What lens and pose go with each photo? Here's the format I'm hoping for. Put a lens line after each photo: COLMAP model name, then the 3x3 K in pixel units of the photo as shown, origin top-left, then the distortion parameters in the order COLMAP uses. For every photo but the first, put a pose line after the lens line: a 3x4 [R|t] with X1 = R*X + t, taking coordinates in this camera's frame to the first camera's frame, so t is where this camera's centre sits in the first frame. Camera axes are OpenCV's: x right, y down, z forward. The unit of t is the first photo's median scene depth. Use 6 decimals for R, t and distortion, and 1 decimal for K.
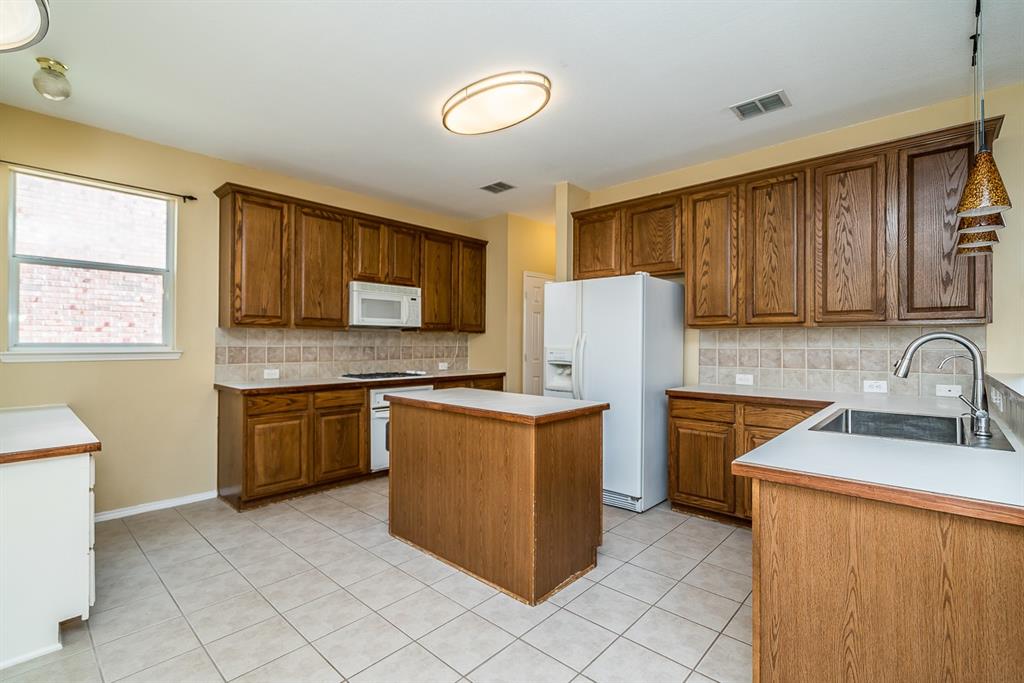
lens RADIAL K [[460.6, 0, 510.7], [0, 460.6, 338.5], [0, 0, 1]] dist [0.000641, -0.001499]
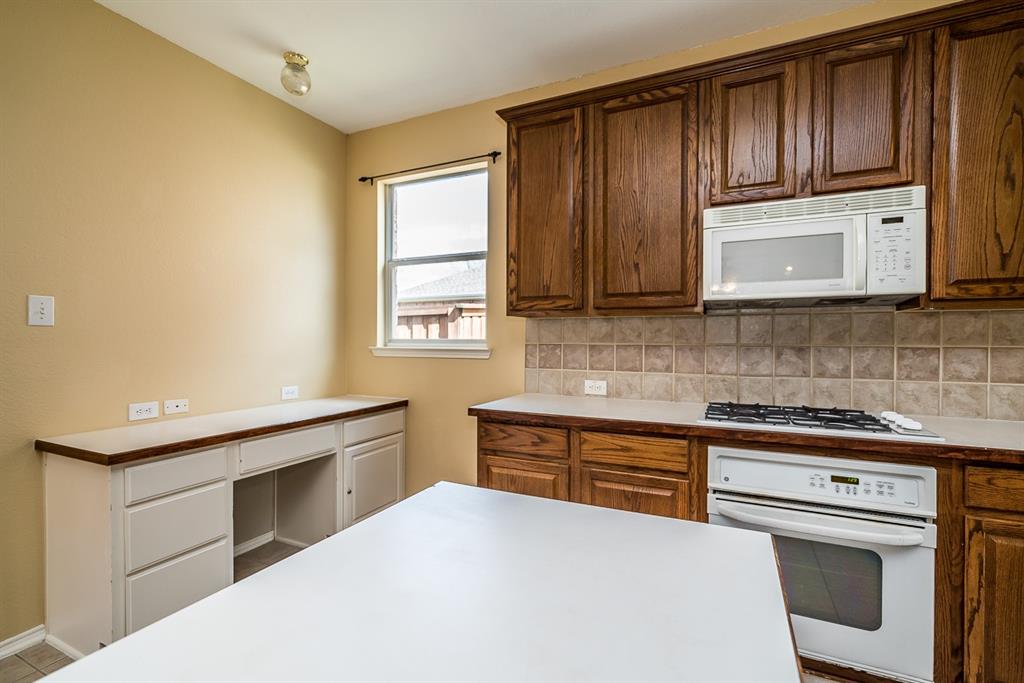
lens RADIAL K [[460.6, 0, 510.9], [0, 460.6, 337.7], [0, 0, 1]] dist [0.000641, -0.001499]
pose [[0.299845, -0.007081, -0.953962, 0.059300], [0.006458, 0.999965, -0.005393, 0.011224], [0.953966, -0.004544, 0.299880, 0.733838]]
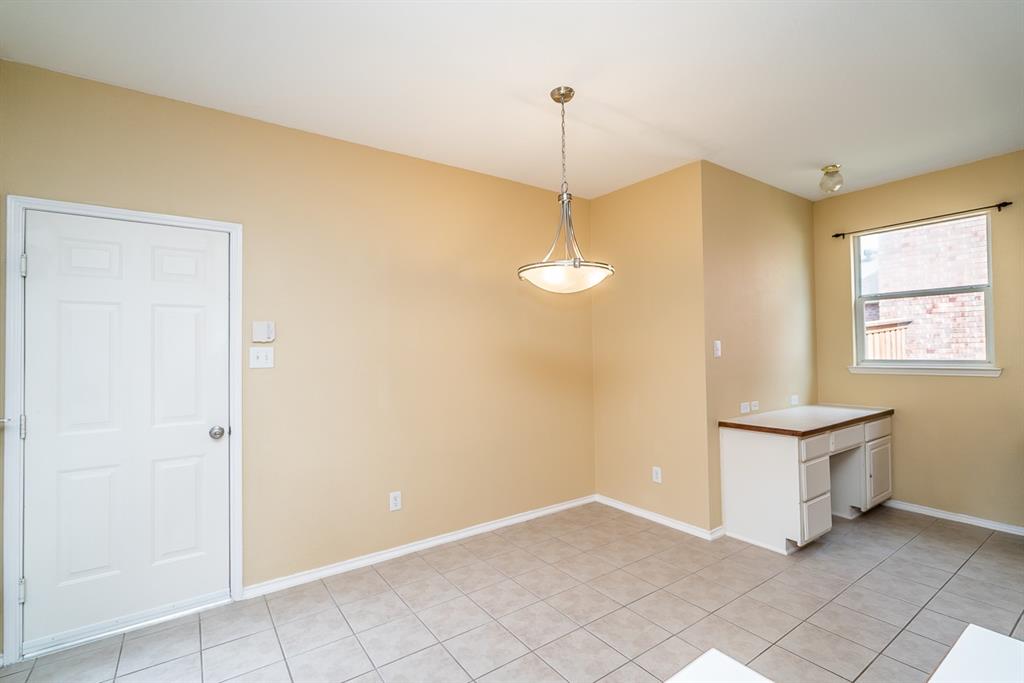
lens RADIAL K [[460.6, 0, 509.7], [0, 460.6, 340.6], [0, 0, 1]] dist [0.000641, -0.001499]
pose [[-0.210240, -0.024036, -0.977354, 0.390827], [0.021896, 0.999331, -0.029287, -0.023368], [0.977405, -0.027557, -0.209573, 0.197137]]
